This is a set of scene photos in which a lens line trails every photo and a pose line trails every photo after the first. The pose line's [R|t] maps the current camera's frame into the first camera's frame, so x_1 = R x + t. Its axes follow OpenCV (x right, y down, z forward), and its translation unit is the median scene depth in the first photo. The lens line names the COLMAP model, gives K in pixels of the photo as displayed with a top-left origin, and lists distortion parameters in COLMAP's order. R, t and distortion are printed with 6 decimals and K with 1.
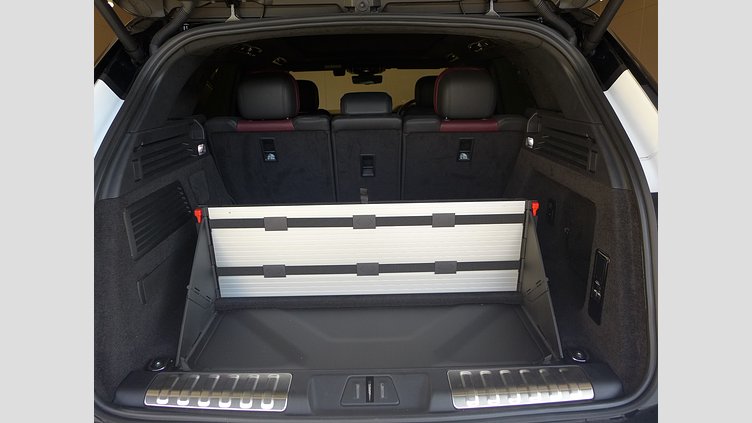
lens RADIAL K [[460.8, 0, 375.7], [0, 460.8, 214.6], [0, 0, 1]] dist [0.003570, 0.000011]
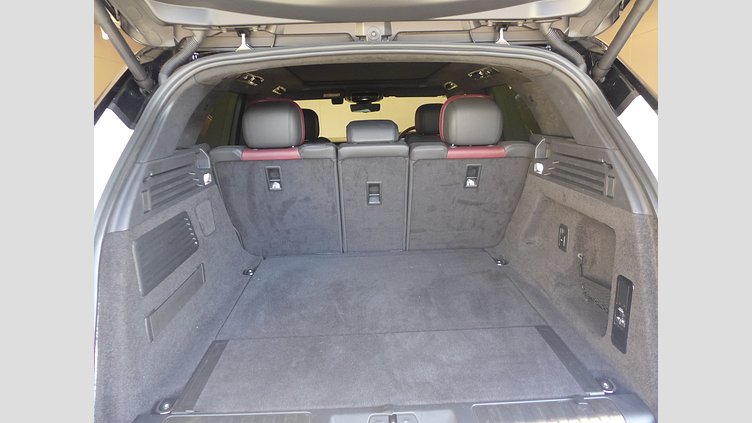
lens RADIAL K [[460.8, 0, 375.7], [0, 460.8, 214.6], [0, 0, 1]] dist [0.003570, 0.000011]
pose [[0.999553, -0.013371, 0.026753, -0.051217], [0.014888, 0.998246, -0.057309, -0.004831], [-0.025939, 0.057681, 0.997998, 0.020138]]
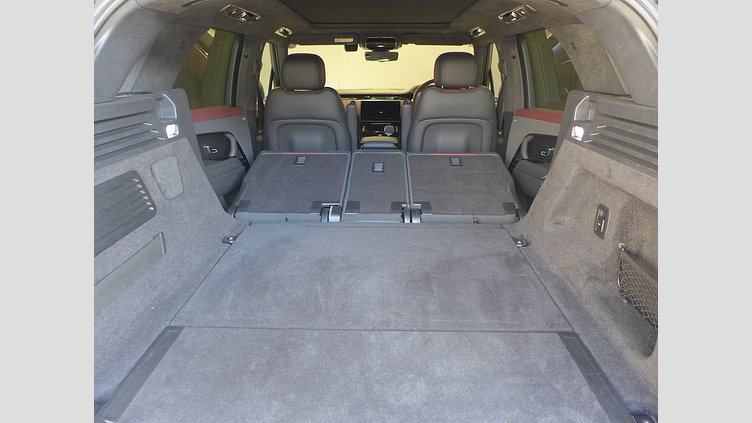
lens RADIAL K [[443.3, 0, 376.0], [0, 443.3, 211.5], [0, 0, 1]] dist [-0.004966, -0.000916]
pose [[0.999027, 0.032181, -0.030161, 0.013307], [-0.030985, 0.998746, 0.039319, -0.043805], [0.031389, -0.038346, 0.998771, 0.236997]]
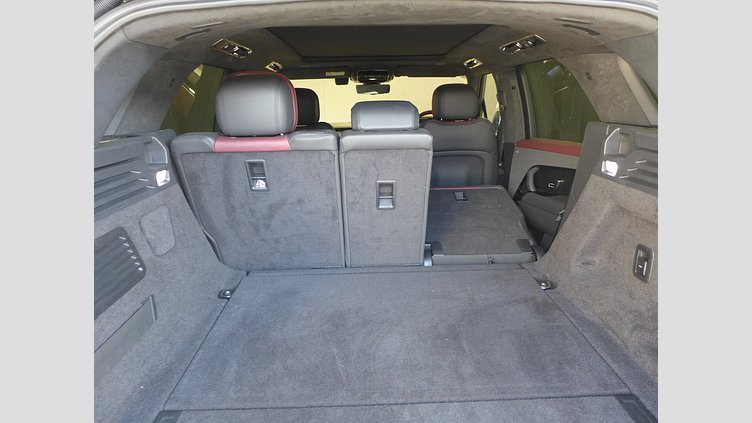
lens RADIAL K [[434.9, 0, 373.5], [0, 434.9, 211.2], [0, 0, 1]] dist [-0.008604, -0.000829]
pose [[0.999885, -0.001417, 0.015096, -0.061247], [0.001746, 0.999761, -0.021792, -0.079098], [-0.015061, 0.021816, 0.999649, 0.338064]]
